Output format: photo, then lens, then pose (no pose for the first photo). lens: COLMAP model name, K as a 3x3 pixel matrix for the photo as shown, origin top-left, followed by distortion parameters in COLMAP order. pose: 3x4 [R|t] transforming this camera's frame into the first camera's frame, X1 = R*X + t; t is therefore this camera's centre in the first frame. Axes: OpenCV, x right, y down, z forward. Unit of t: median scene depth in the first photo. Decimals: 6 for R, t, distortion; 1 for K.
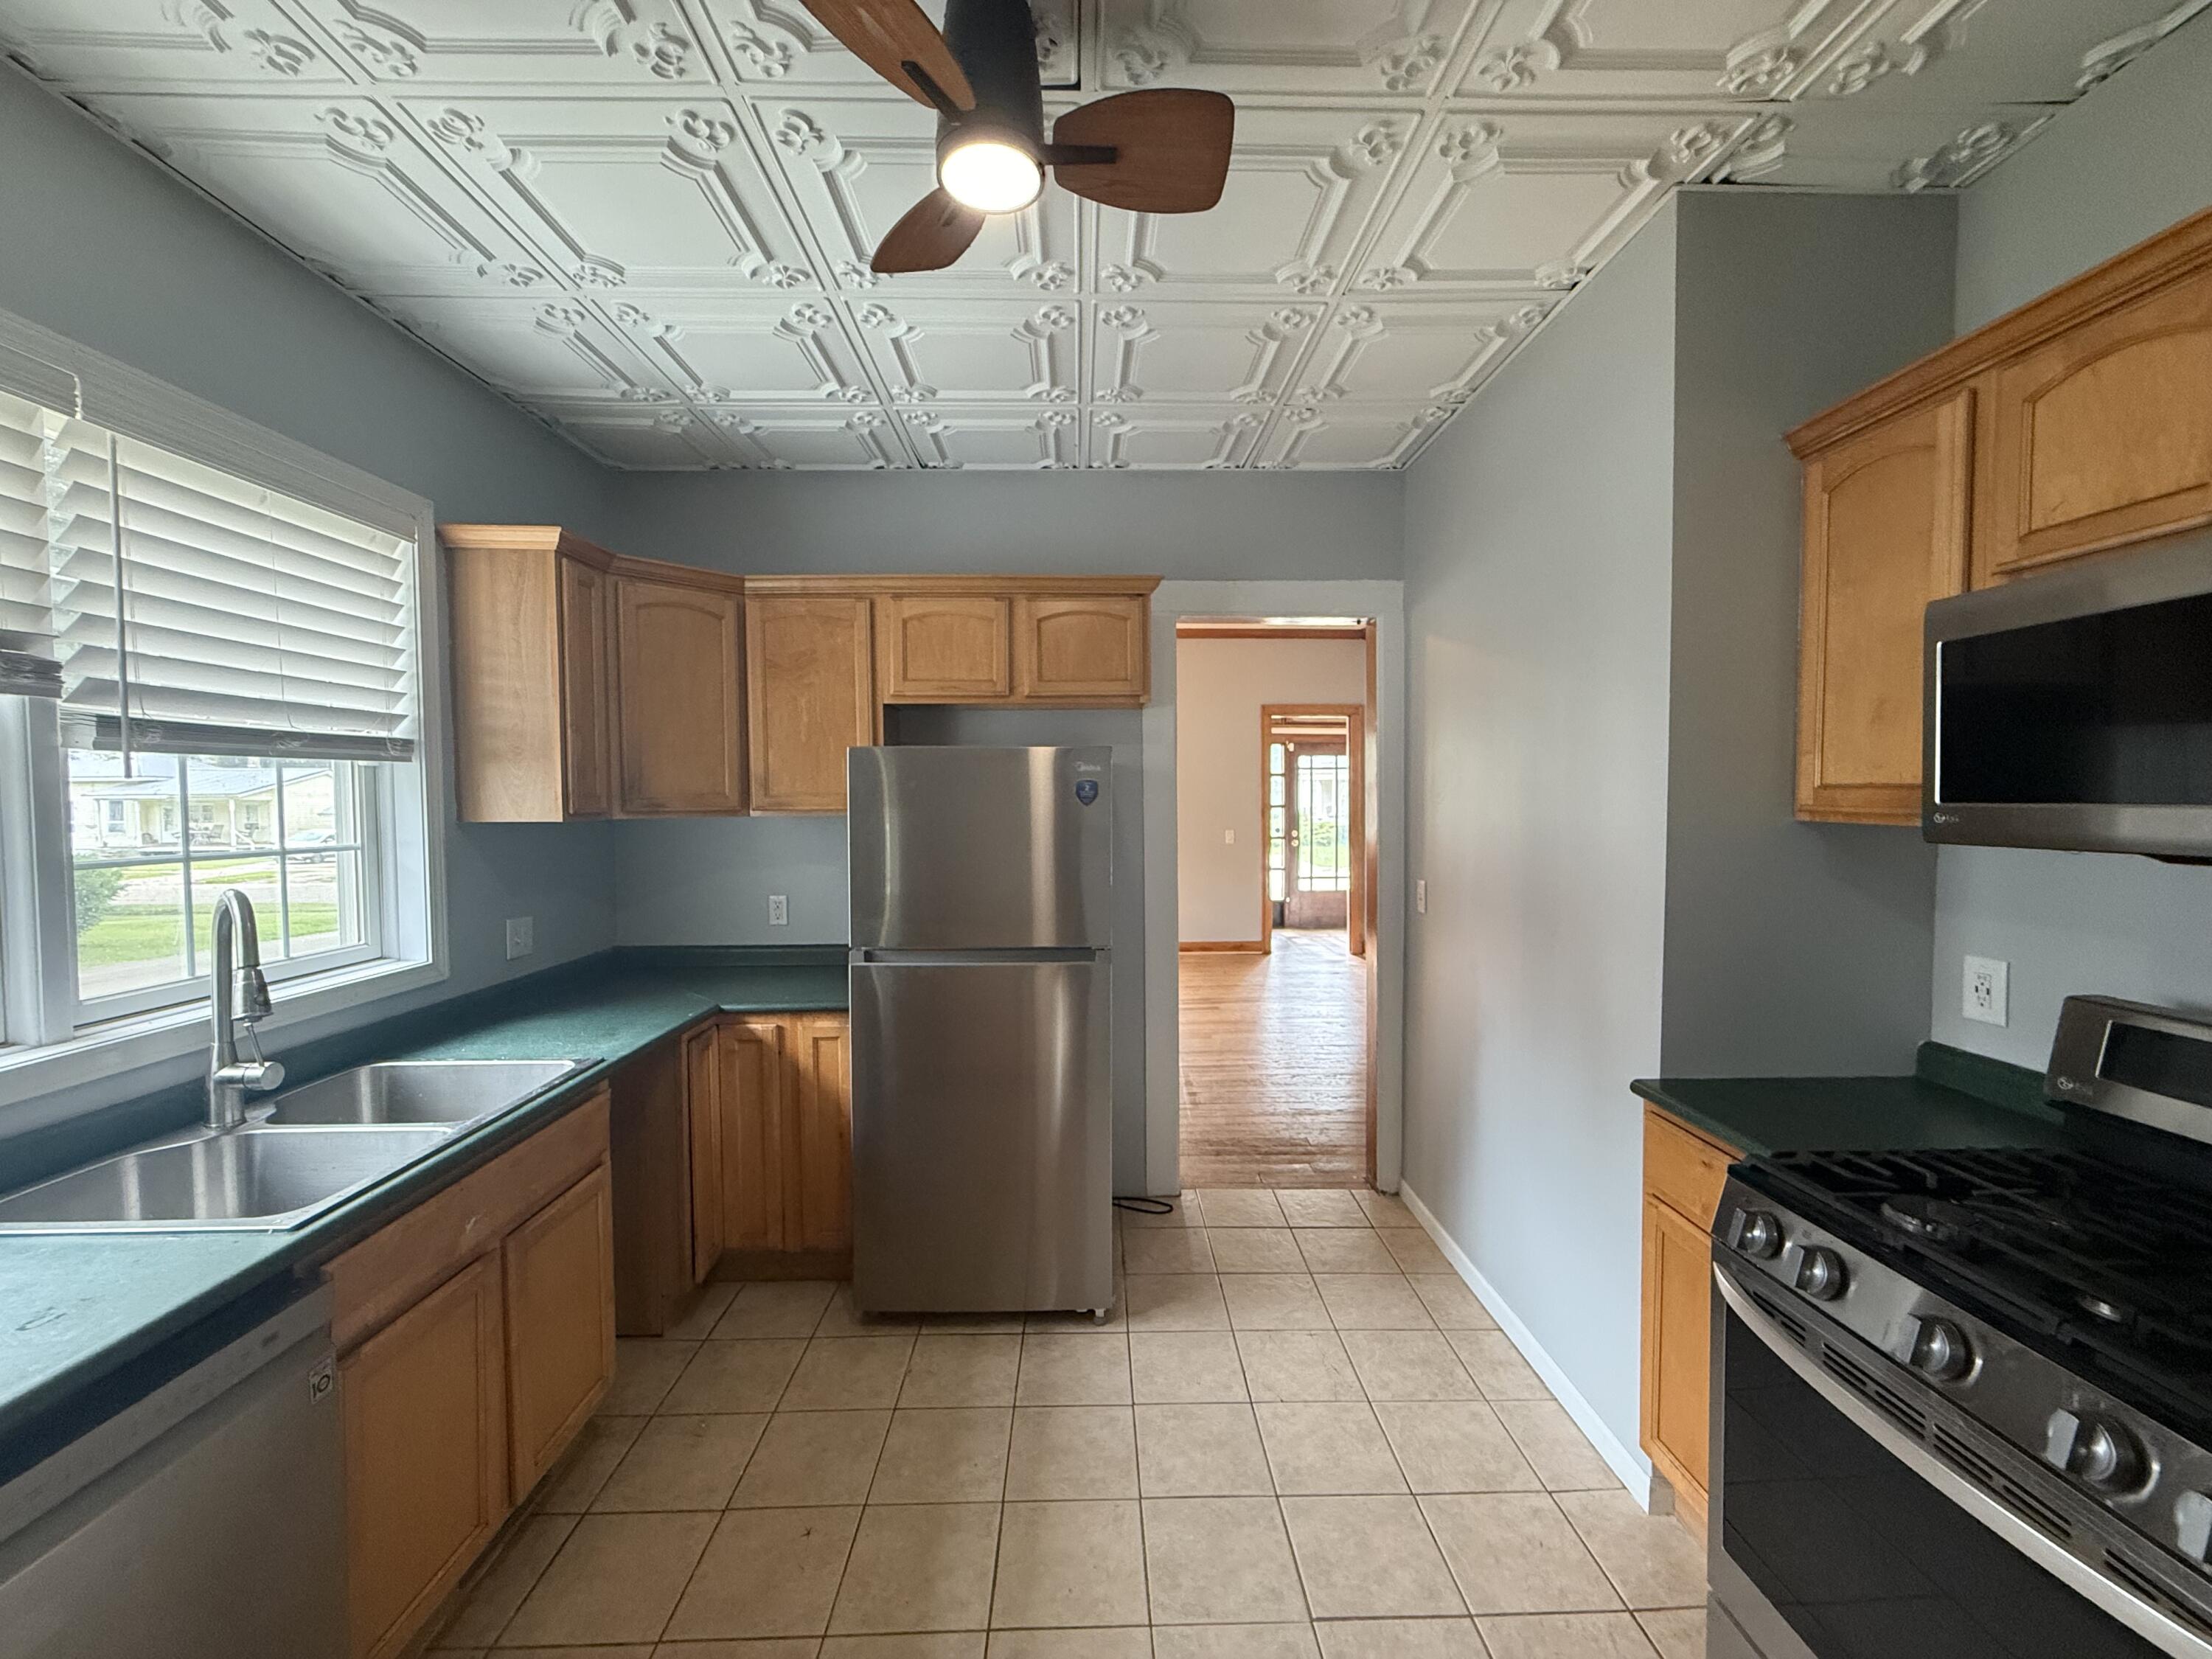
lens RADIAL K [[883.0, 0, 1100.3], [0, 883.0, 826.7], [0, 0, 1]] dist [0.001535, -0.000098]
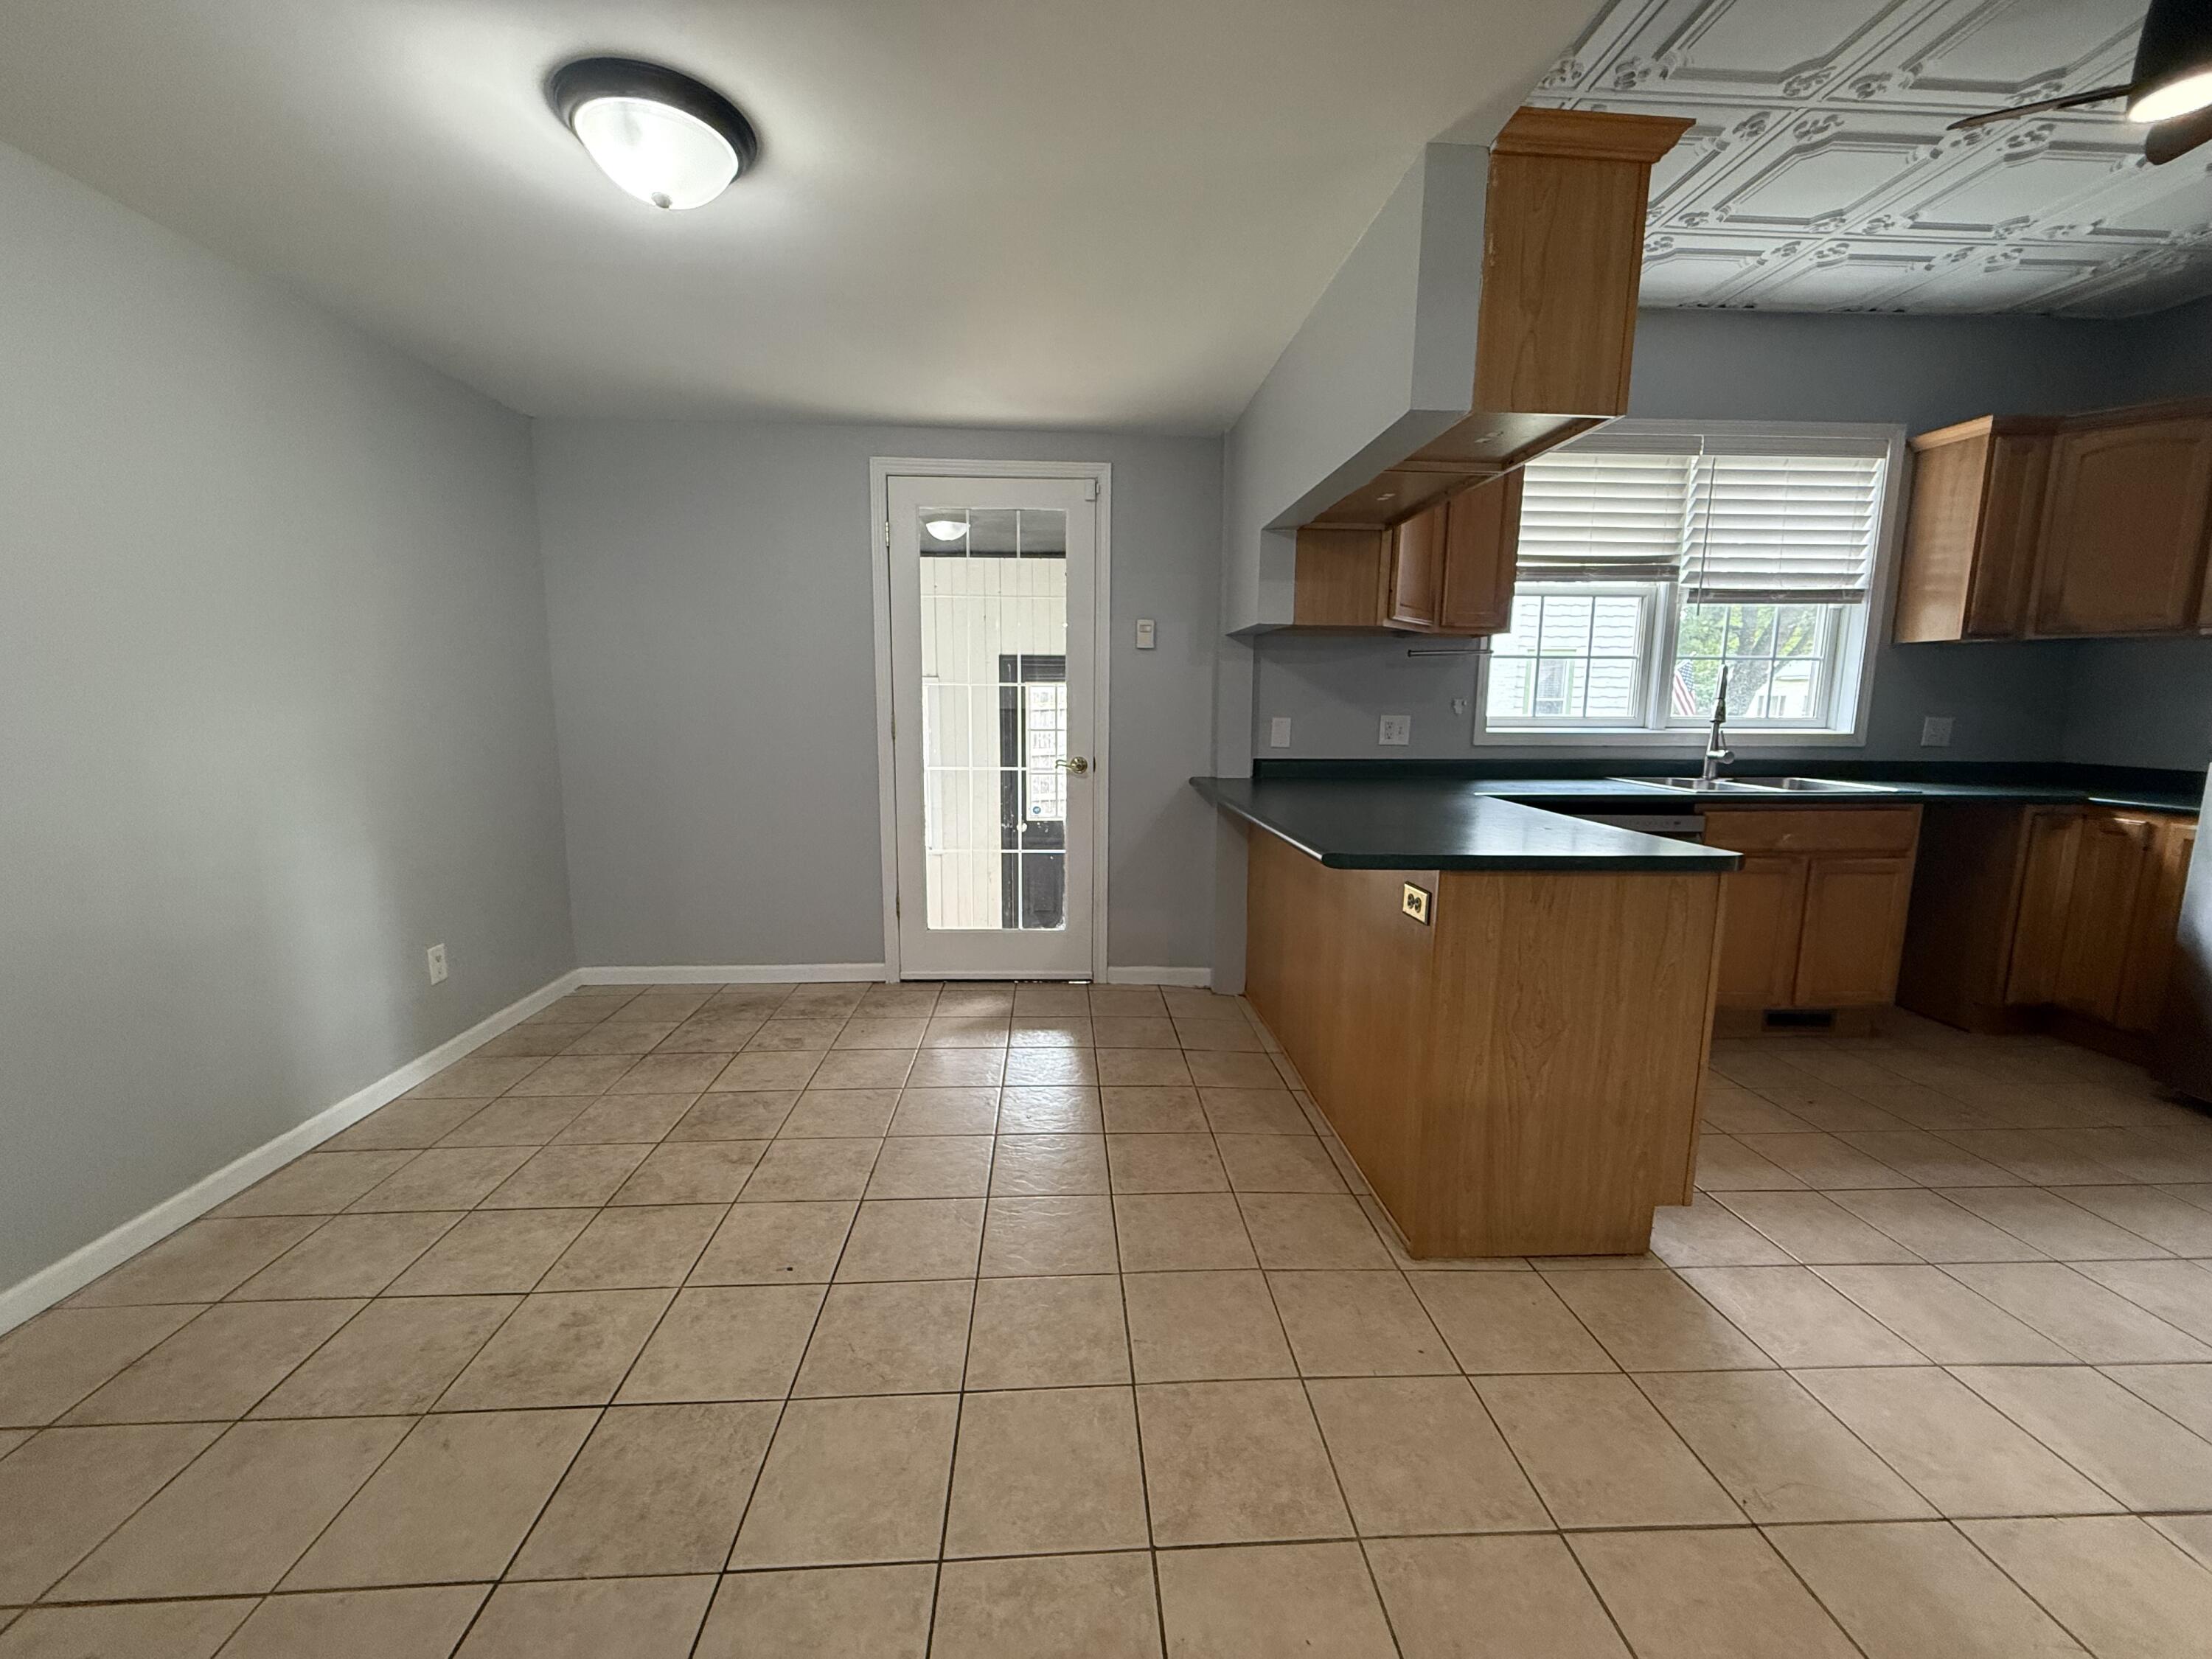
lens RADIAL K [[883.0, 0, 1098.8], [0, 883.0, 834.9], [0, 0, 1]] dist [0.001535, -0.000098]
pose [[0.029080, 0.158449, -0.986939, 0.797927], [-0.039858, 0.986755, 0.157245, 0.138880], [0.998782, 0.034765, 0.035010, -0.396723]]
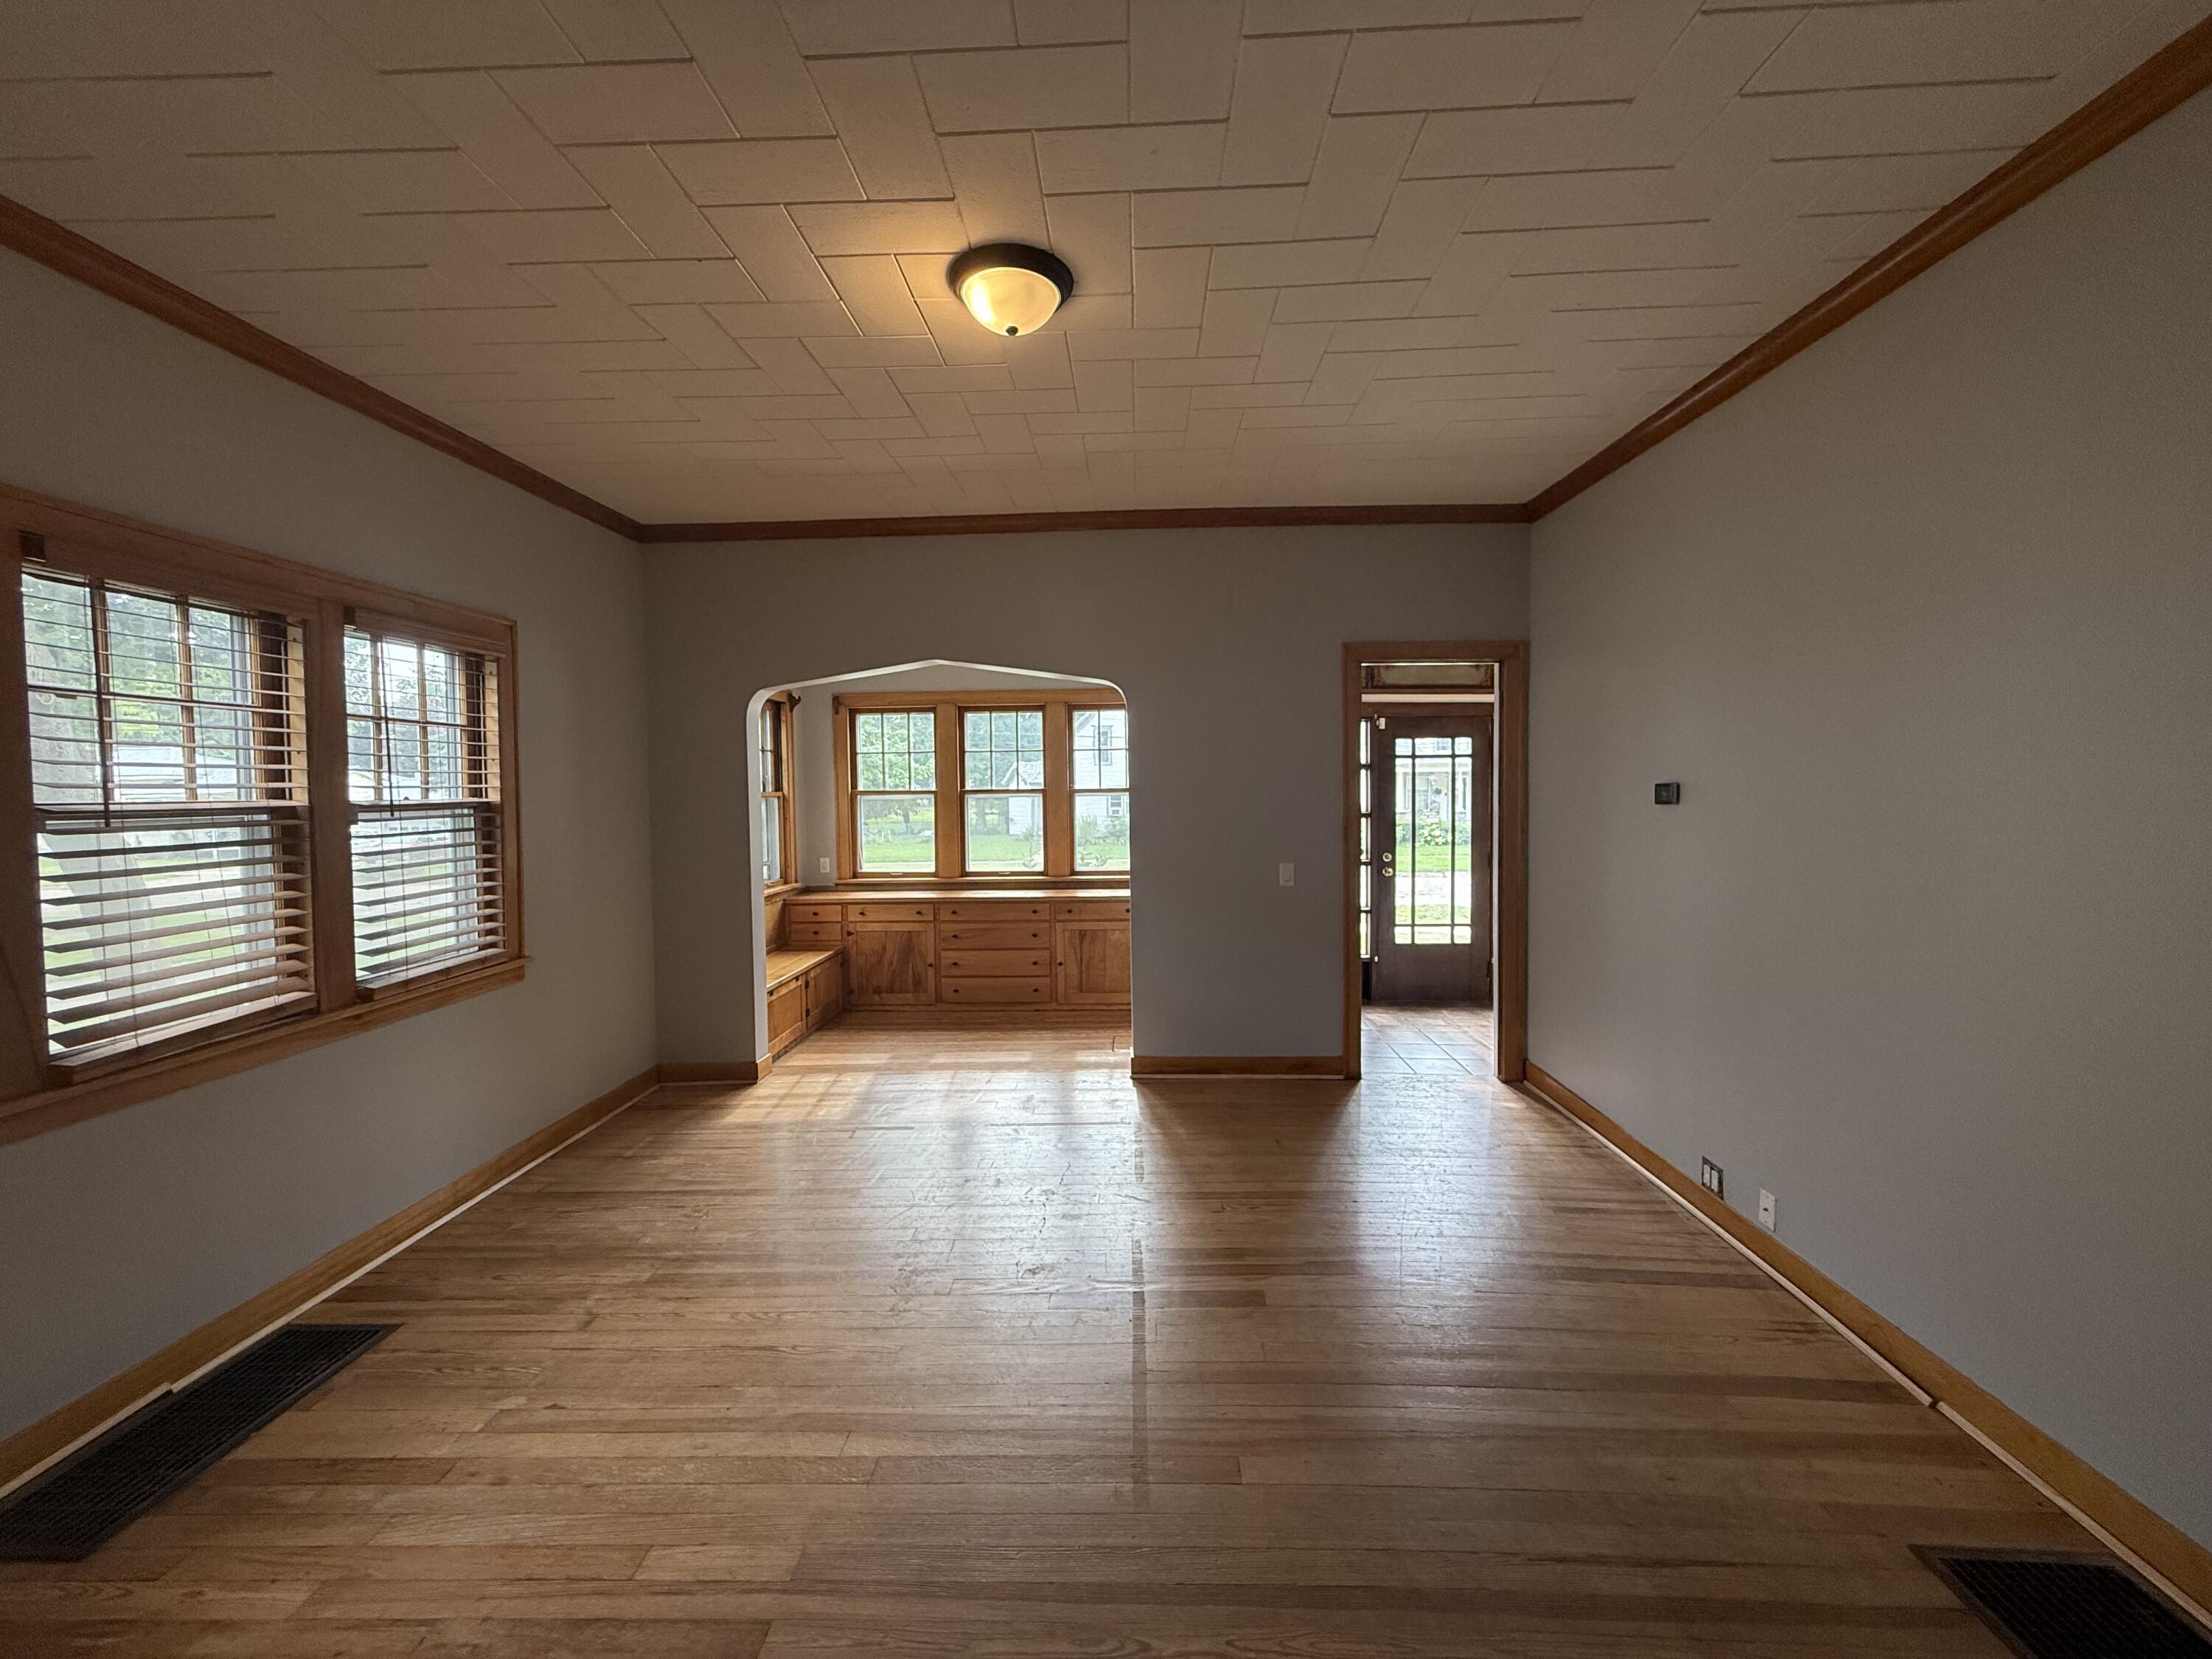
lens RADIAL K [[883.0, 0, 1106.6], [0, 883.0, 823.7], [0, 0, 1]] dist [0.001535, -0.000098]
pose [[0.998326, -0.005071, -0.057622, 0.217919], [0.005241, 0.999982, 0.002815, -0.086917], [0.057606, -0.003113, 0.998335, 1.474395]]
